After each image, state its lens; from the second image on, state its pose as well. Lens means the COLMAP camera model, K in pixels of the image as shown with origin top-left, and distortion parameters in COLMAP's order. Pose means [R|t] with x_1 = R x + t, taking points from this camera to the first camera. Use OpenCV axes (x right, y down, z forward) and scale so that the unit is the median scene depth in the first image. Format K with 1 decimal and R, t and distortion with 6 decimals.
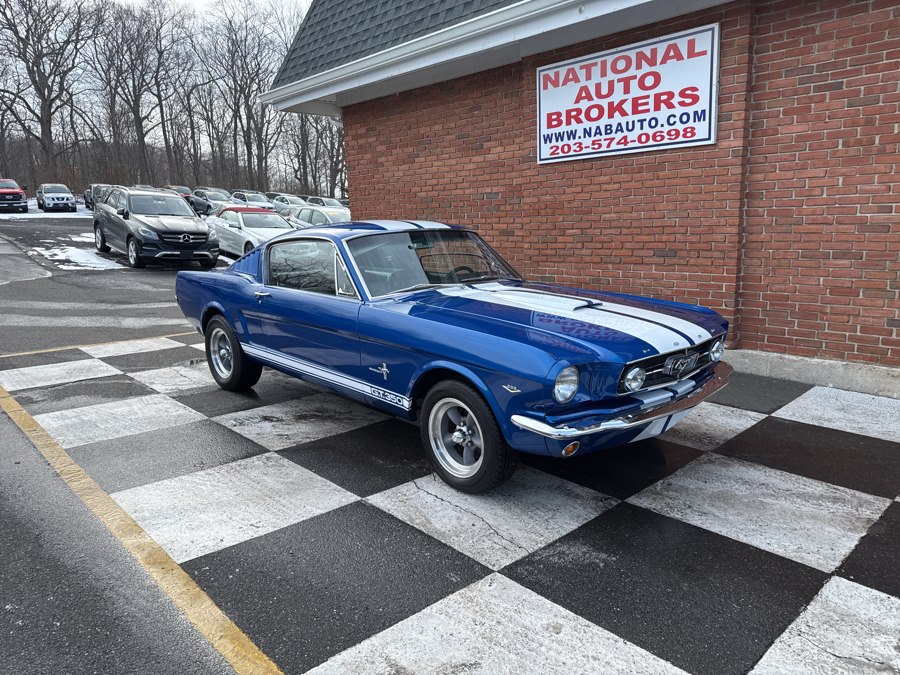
lens RADIAL K [[645.5, 0, 447.7], [0, 645.5, 340.7], [0, 0, 1]] dist [0.008110, -0.015042]
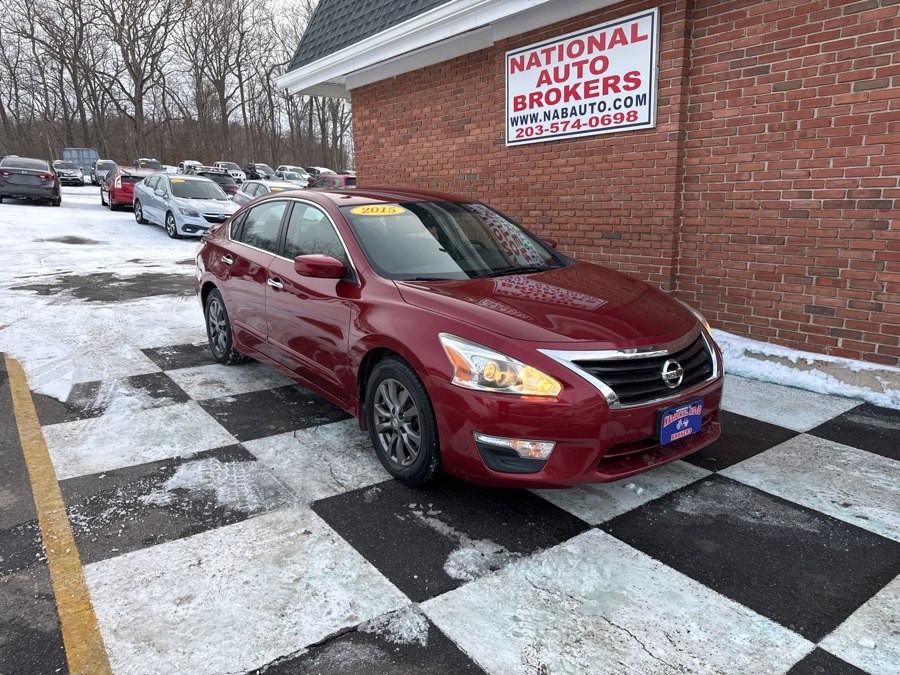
lens RADIAL K [[645.5, 0, 443.0], [0, 645.5, 338.3], [0, 0, 1]] dist [0.008110, -0.015042]
pose [[0.992047, 0.040849, -0.119052, 0.199393], [-0.037640, 0.998868, 0.029077, 0.008179], [0.120105, -0.024365, 0.992462, -0.050992]]
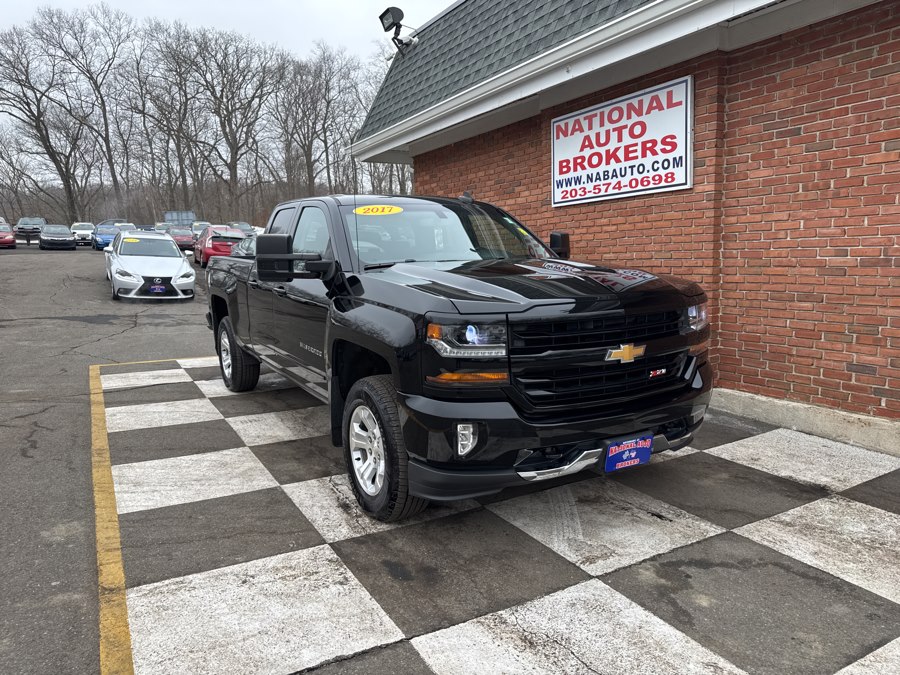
lens RADIAL K [[645.5, 0, 442.2], [0, 645.5, 343.0], [0, 0, 1]] dist [0.008110, -0.015042]
pose [[0.970158, 0.036995, -0.239633, 0.258887], [-0.047842, 0.998070, -0.039603, 0.003350], [0.237705, 0.049886, 0.970056, -0.082787]]
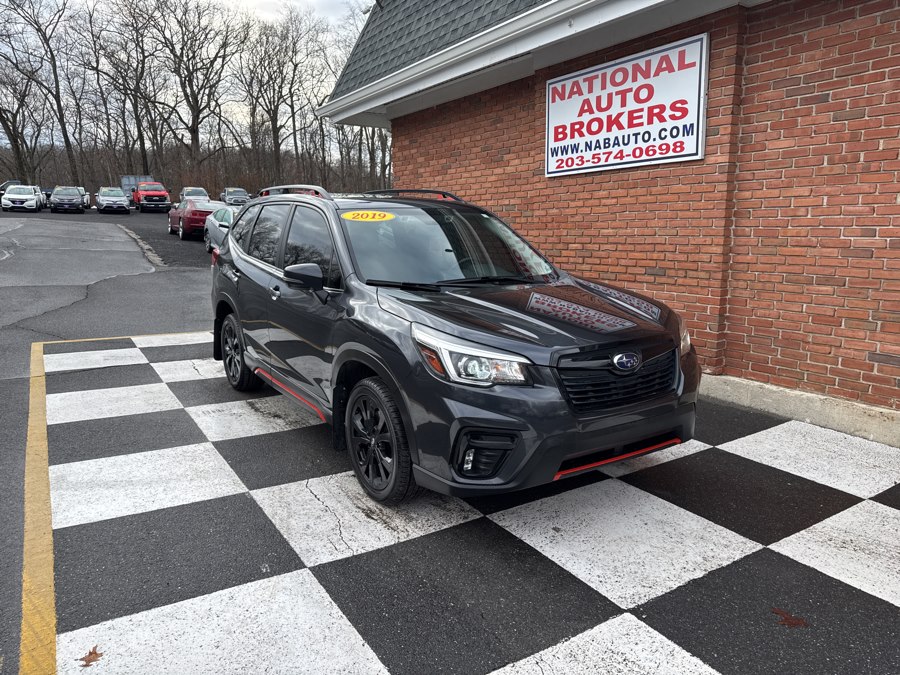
lens RADIAL K [[645.5, 0, 452.7], [0, 645.5, 345.4], [0, 0, 1]] dist [0.008110, -0.015042]
pose [[0.983197, 0.055711, -0.173838, 0.212008], [-0.056378, 0.998409, 0.001105, -0.009327], [0.173623, 0.008714, 0.984774, -0.001802]]
